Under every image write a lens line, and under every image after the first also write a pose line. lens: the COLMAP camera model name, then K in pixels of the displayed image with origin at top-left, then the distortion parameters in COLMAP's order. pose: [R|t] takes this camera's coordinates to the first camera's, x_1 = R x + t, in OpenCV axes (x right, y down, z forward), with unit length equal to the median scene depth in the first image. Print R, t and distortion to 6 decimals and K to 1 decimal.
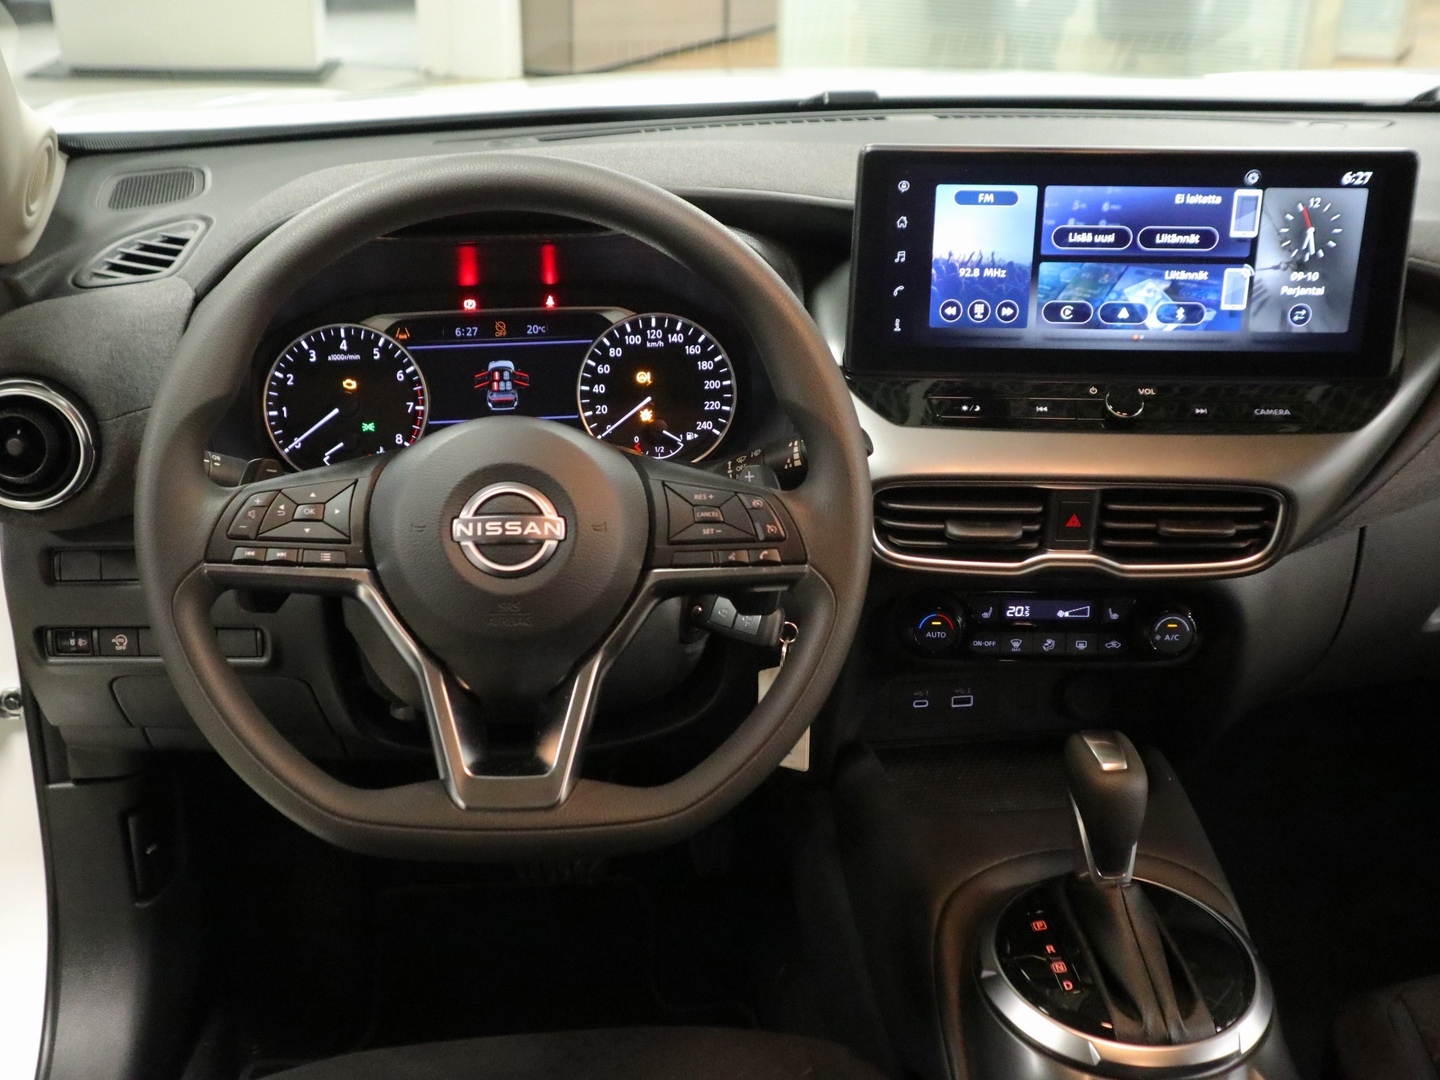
lens RADIAL K [[1599.3, 0, 720.0], [0, 1599.3, 540.0], [0, 0, 1]] dist [-0.092586, 0.352696]
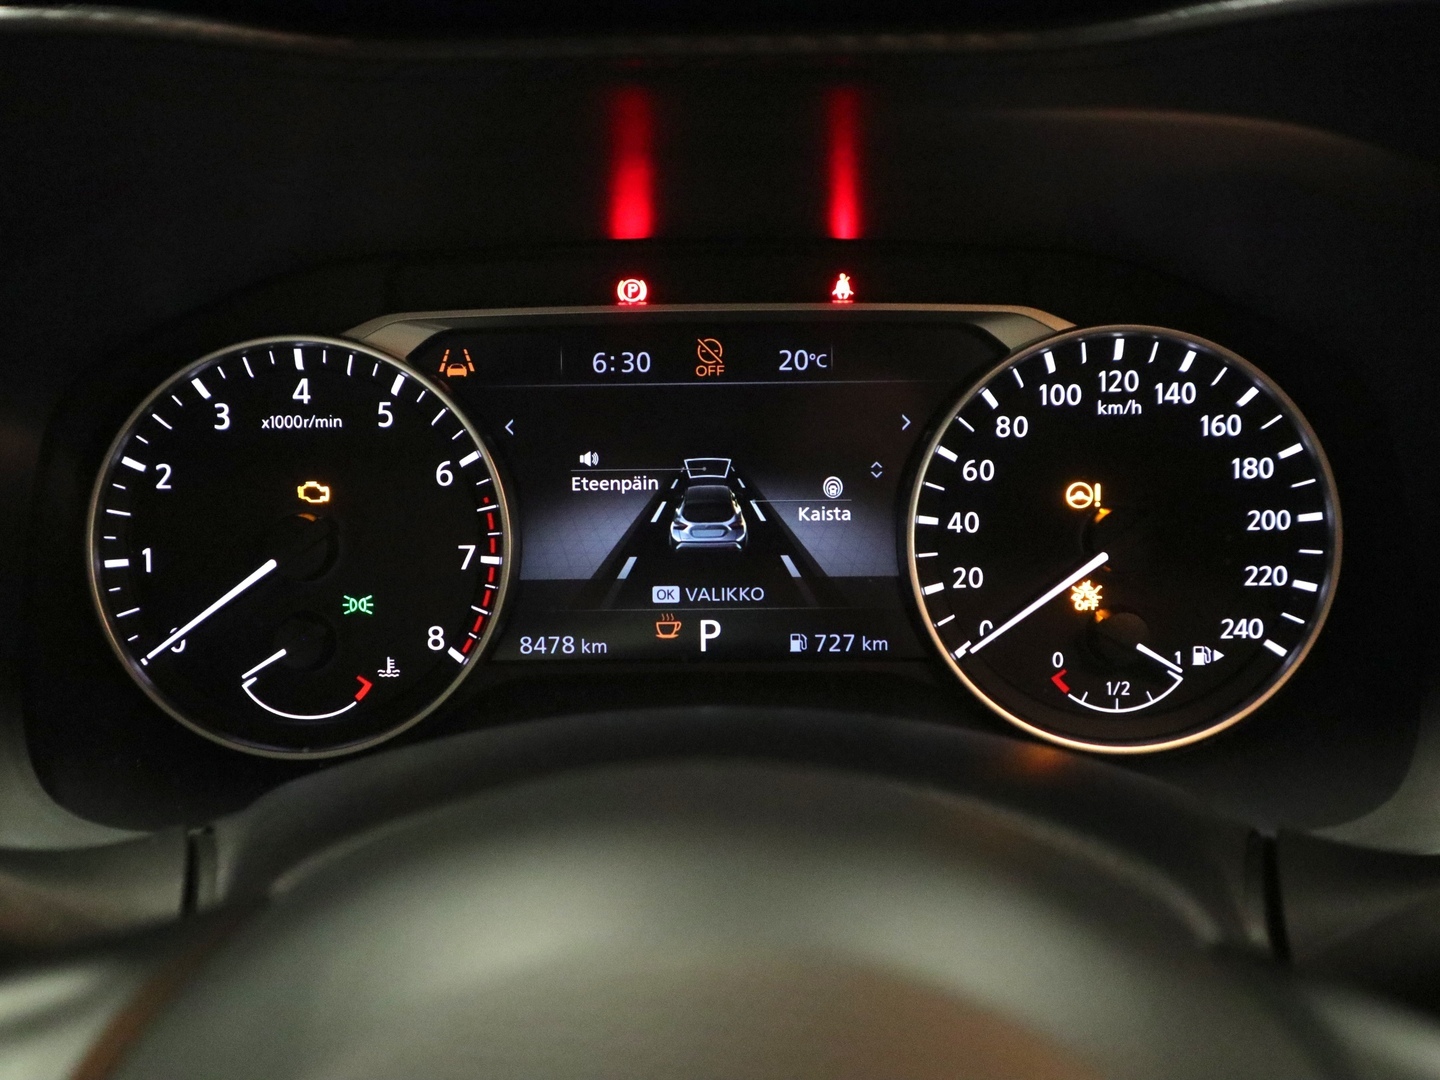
lens RADIAL K [[1599.3, 0, 720.0], [0, 1599.3, 540.0], [0, 0, 1]] dist [-0.092586, 0.352696]
pose [[0.989379, 0.037441, -0.140453, -0.079933], [-0.038788, 0.999224, -0.006862, -0.086113], [0.140088, 0.012237, 0.990063, 0.622525]]
